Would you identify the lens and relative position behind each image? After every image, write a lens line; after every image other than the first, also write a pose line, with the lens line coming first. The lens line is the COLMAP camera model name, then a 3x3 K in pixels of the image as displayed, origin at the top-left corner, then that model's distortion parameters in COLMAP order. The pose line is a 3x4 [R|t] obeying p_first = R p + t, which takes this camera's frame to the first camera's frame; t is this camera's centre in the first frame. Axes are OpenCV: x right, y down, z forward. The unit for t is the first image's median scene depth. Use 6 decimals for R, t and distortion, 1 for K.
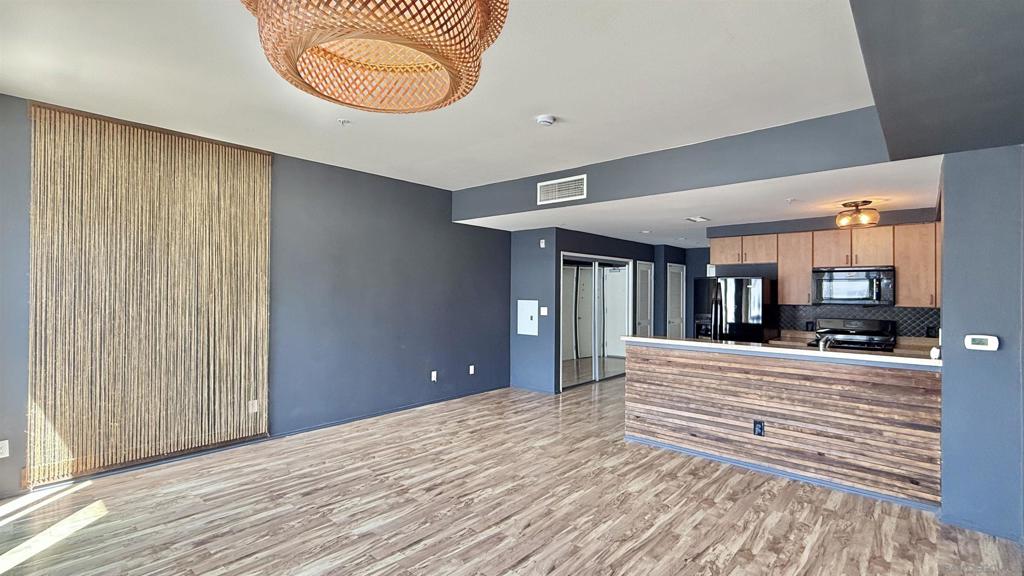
lens RADIAL K [[464.3, 0, 509.2], [0, 464.3, 288.8], [0, 0, 1]] dist [0.001050, 0.000239]
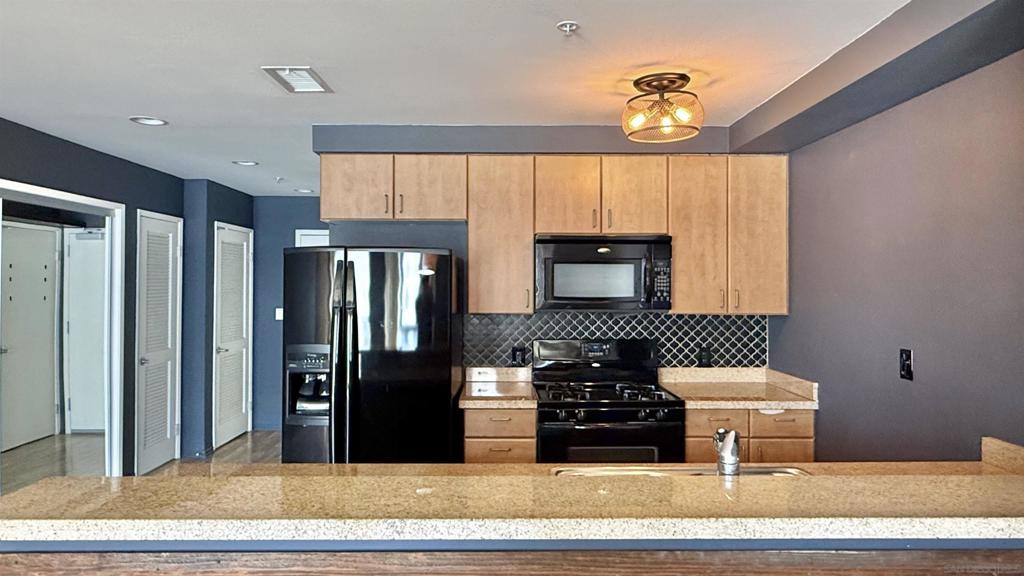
lens RADIAL K [[656.3, 0, 508.0], [0, 656.3, 278.4], [0, 0, 1]] dist [0.003882, -0.000181]
pose [[0.737229, 0.002250, 0.675639, 0.240498], [-0.002217, 0.999997, -0.000911, 0.000823], [-0.675639, -0.000826, 0.737232, 0.675738]]
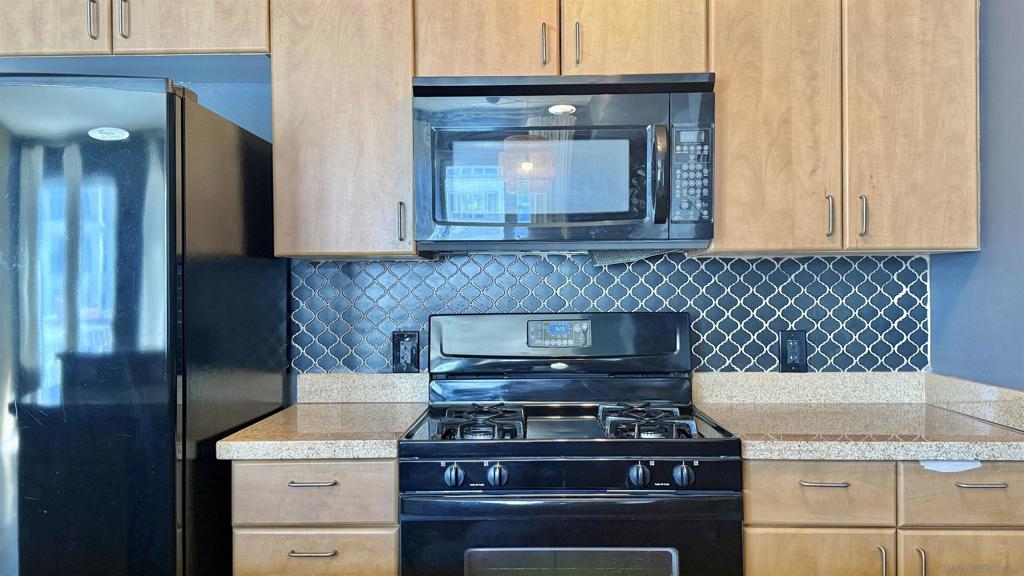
lens RADIAL K [[856.0, 0, 510.8], [0, 856.0, 292.4], [0, 0, 1]] dist [0.137693, -0.271646]
pose [[0.763345, -0.009186, 0.645926, 0.543619], [0.007084, 0.999958, 0.005849, 0.065207], [-0.645953, 0.000111, 0.763377, 0.845298]]
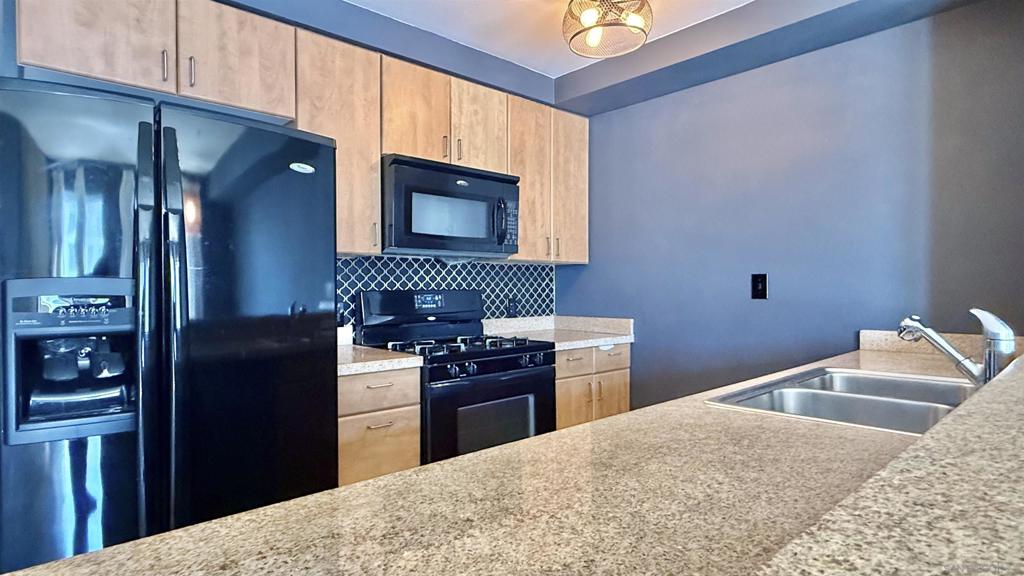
lens RADIAL K [[548.0, 0, 517.7], [0, 548.0, 292.4], [0, 0, 1]] dist [-0.000044, -0.000232]
pose [[0.097430, -0.012967, 0.995158, 0.288266], [-0.000537, 0.999914, 0.013082, 0.076518], [-0.995242, -0.001809, 0.097415, 1.077180]]
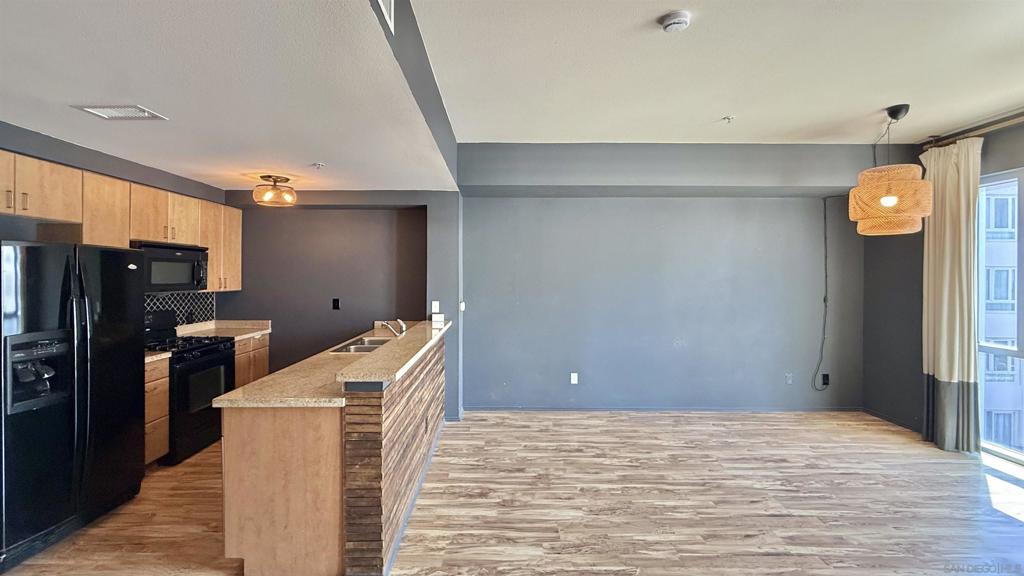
lens RADIAL K [[423.1, 0, 499.2], [0, 423.1, 277.6], [0, 0, 1]] dist [-0.001971, 0.000011]
pose [[-0.664683, -0.012765, 0.747016, -0.165730], [-0.012741, 0.999902, 0.005749, -0.001308], [-0.747017, -0.005696, -0.664781, 1.277409]]
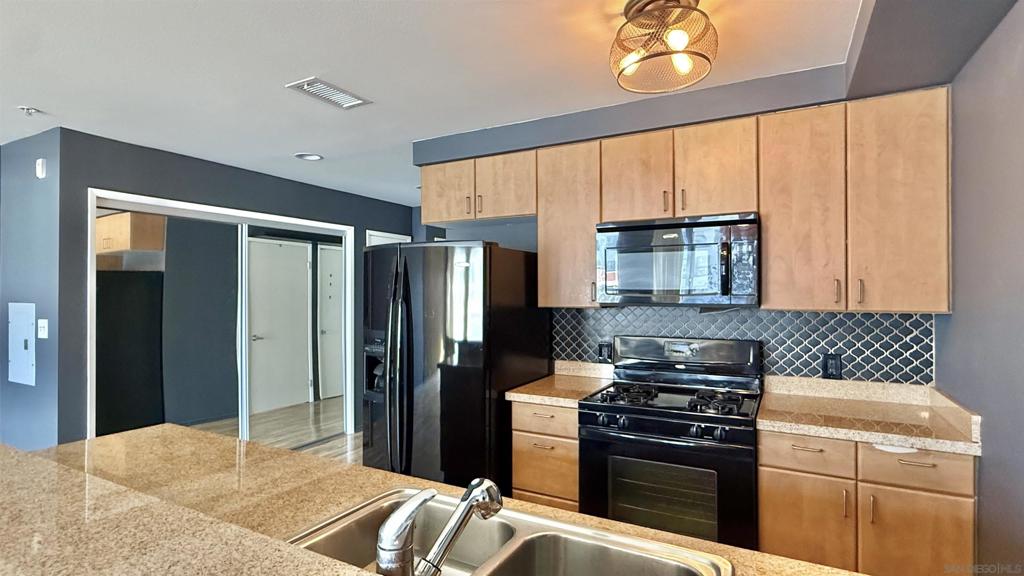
lens RADIAL K [[512.5, 0, 506.6], [0, 512.5, 290.3], [0, 0, 1]] dist [0.000324, 0.000601]
pose [[0.974942, -0.006191, 0.222374, 0.581370], [0.005576, 0.999979, 0.003394, 0.021098], [-0.222390, -0.002069, 0.974956, 0.692460]]
